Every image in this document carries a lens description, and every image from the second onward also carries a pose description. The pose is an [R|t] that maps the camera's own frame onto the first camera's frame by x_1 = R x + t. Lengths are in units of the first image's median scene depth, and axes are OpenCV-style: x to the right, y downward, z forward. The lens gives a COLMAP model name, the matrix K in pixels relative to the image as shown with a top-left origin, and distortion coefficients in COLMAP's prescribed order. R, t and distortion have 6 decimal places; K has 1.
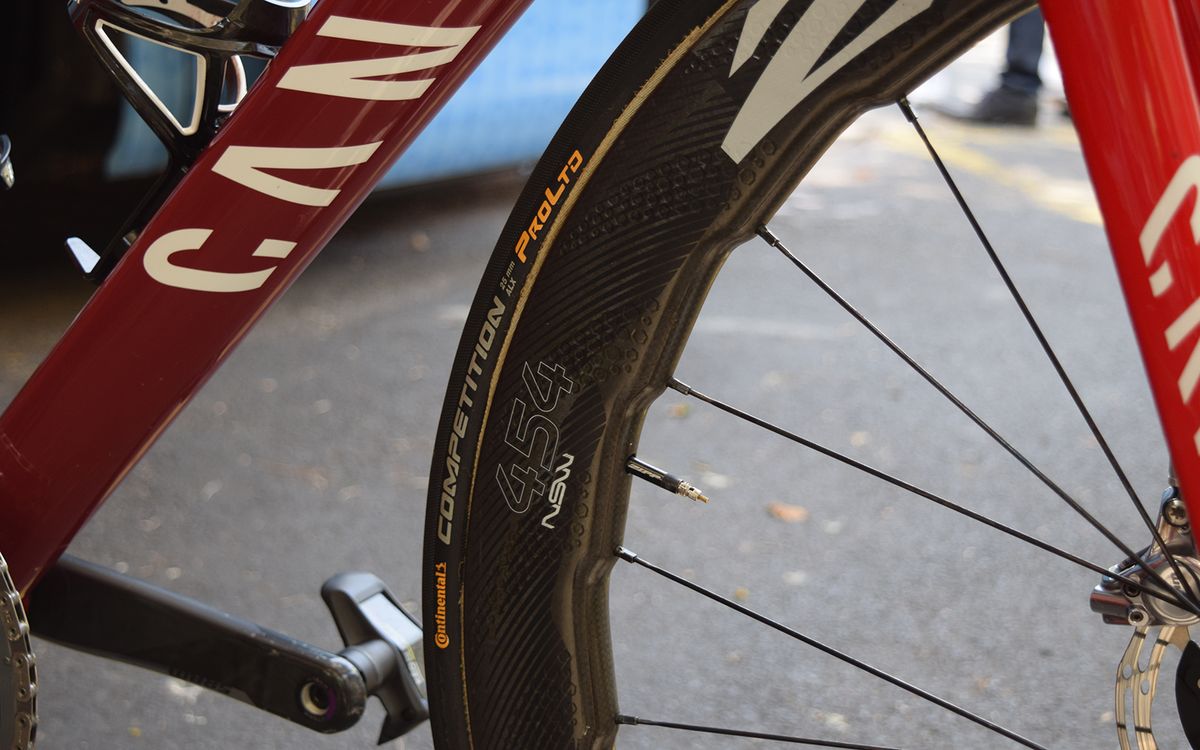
lens RADIAL K [[1911.0, 0, 600.0], [0, 1911.0, 375.0], [0, 0, 1]] dist [-0.004055, -0.067917]
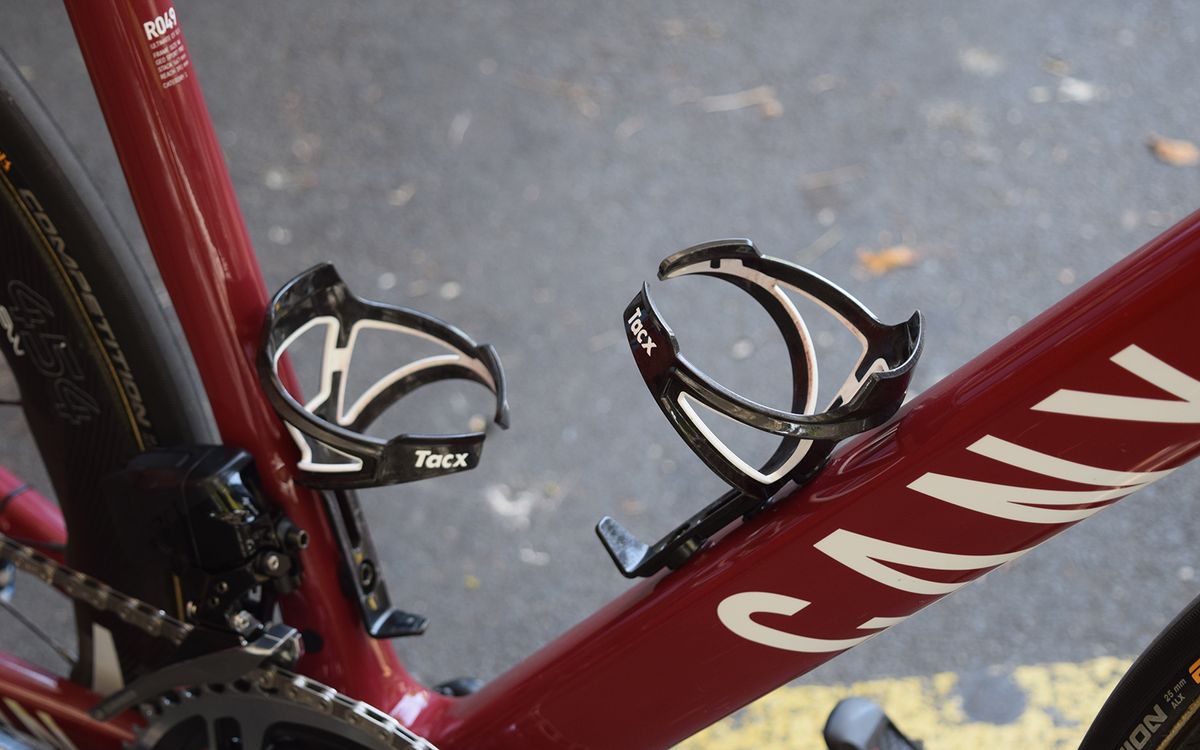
lens RADIAL K [[2385.6, 0, 600.0], [0, 2385.6, 375.0], [0, 0, 1]] dist [0.028108, 0.339543]
pose [[0.998564, -0.003047, -0.053485, -0.241478], [0.022215, 0.932045, 0.361661, -0.562580], [0.048748, -0.362330, 0.930774, 0.042127]]
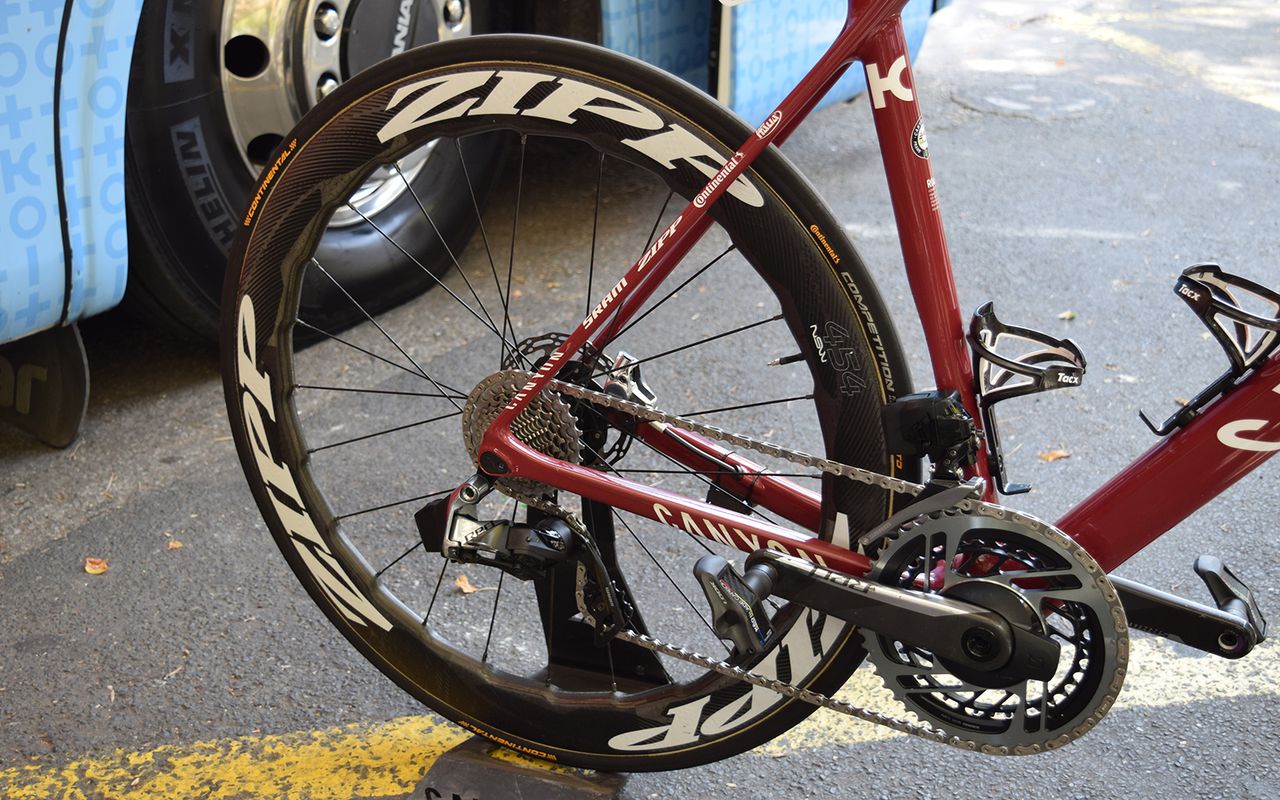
lens RADIAL K [[1589.0, 0, 595.3], [0, 1589.0, 364.1], [0, 0, 1]] dist [-0.065787, 0.022358]
pose [[0.997914, -0.037497, -0.052546, -0.771578], [0.044152, 0.990287, 0.131840, -0.359602], [0.047092, -0.133885, 0.989877, -0.514586]]
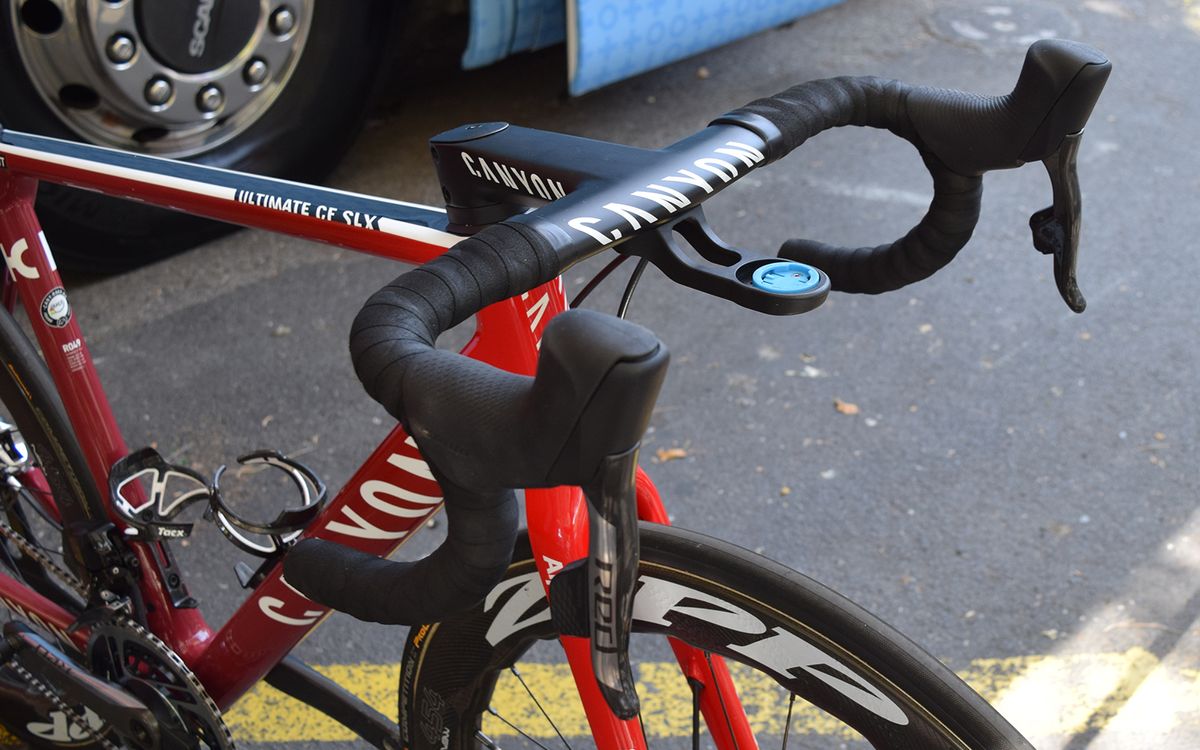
lens RADIAL K [[1464.6, 0, 772.1], [0, 1464.6, 406.5], [0, 0, 1]] dist [-0.079839, 0.021969]
pose [[0.990168, 0.058665, -0.126990, 0.504772], [-0.017861, 0.953403, 0.301169, -0.760917], [0.138741, -0.295940, 0.945077, -0.337036]]
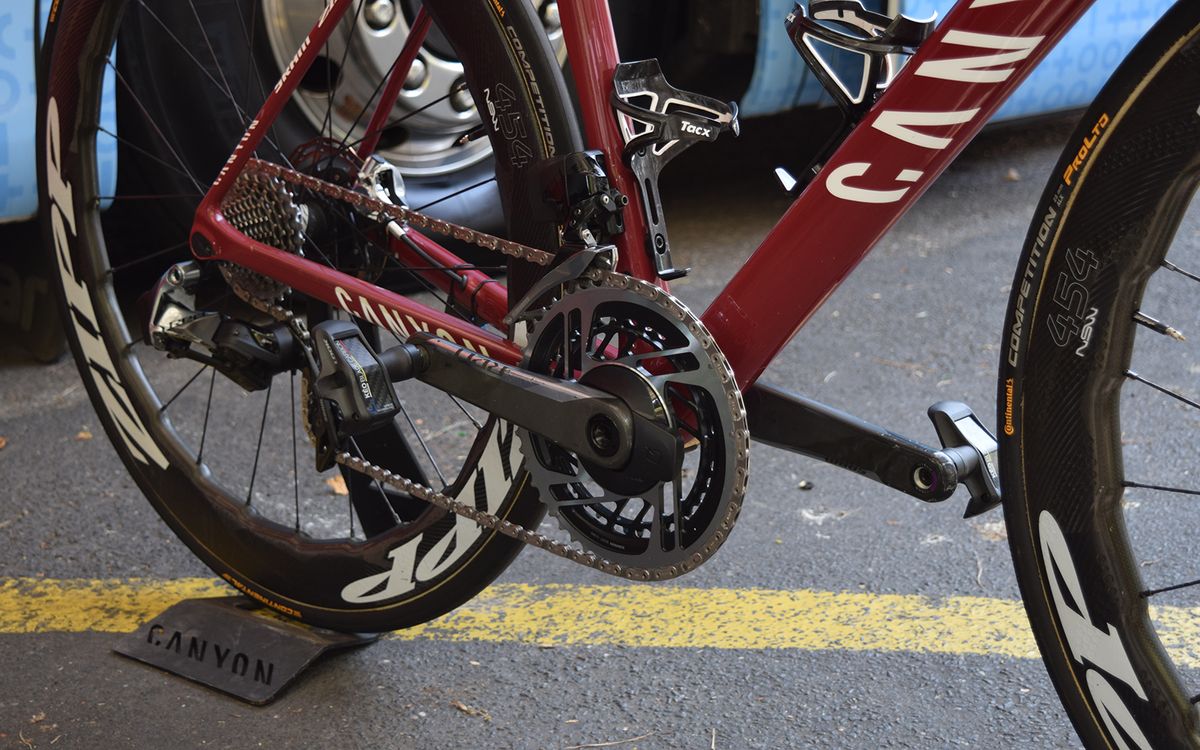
lens RADIAL K [[1951.1, 0, 600.0], [0, 1951.1, 375.0], [0, 0, 1]] dist [-0.009739, 0.045979]
pose [[0.954195, 0.034644, -0.297173, 0.071984], [-0.024916, 0.999024, 0.036462, 0.047022], [0.298146, -0.027387, 0.954127, -0.631293]]
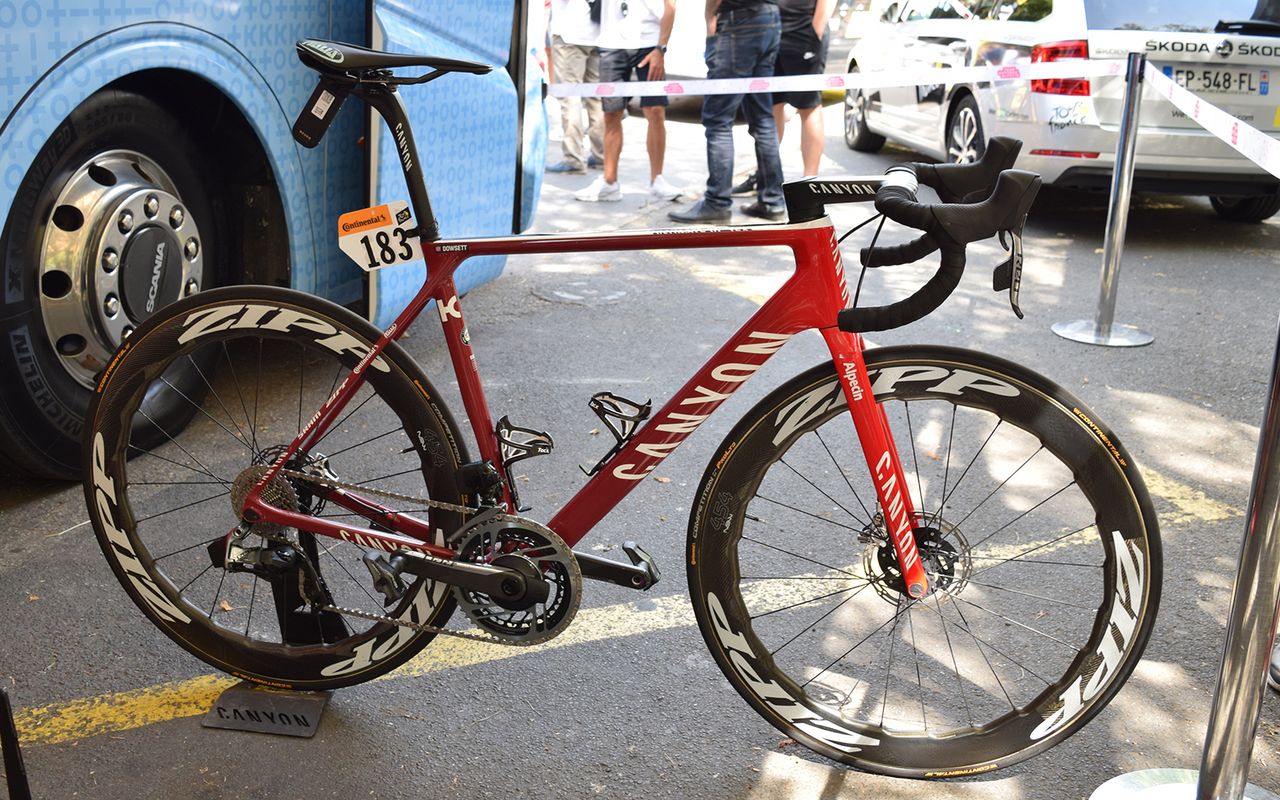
lens RADIAL K [[1304.3, 0, 604.3], [0, 1304.3, 415.6], [0, 0, 1]] dist [-0.081619, -0.003027]
pose [[0.977415, -0.082103, 0.194727, -0.774371], [0.067003, 0.994302, 0.082913, -0.399805], [-0.200425, -0.067993, 0.977347, -1.566709]]
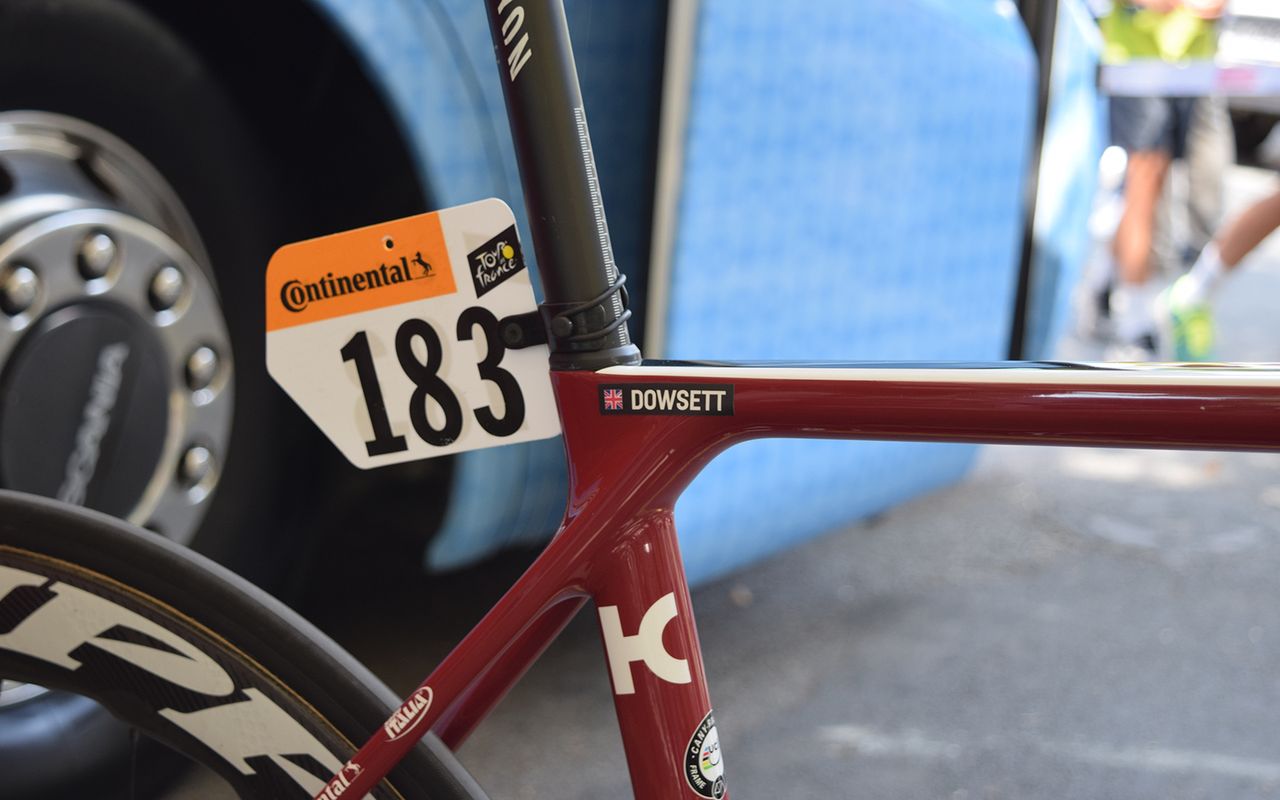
lens RADIAL K [[2258.2, 0, 657.8], [0, 2258.2, 399.9], [0, 0, 1]] dist [0.006857, -0.038036]
pose [[0.999670, 0.003475, -0.025436, -0.513395], [-0.004907, 0.998393, -0.056449, -0.476010], [0.025199, 0.056555, 0.998081, -0.022318]]
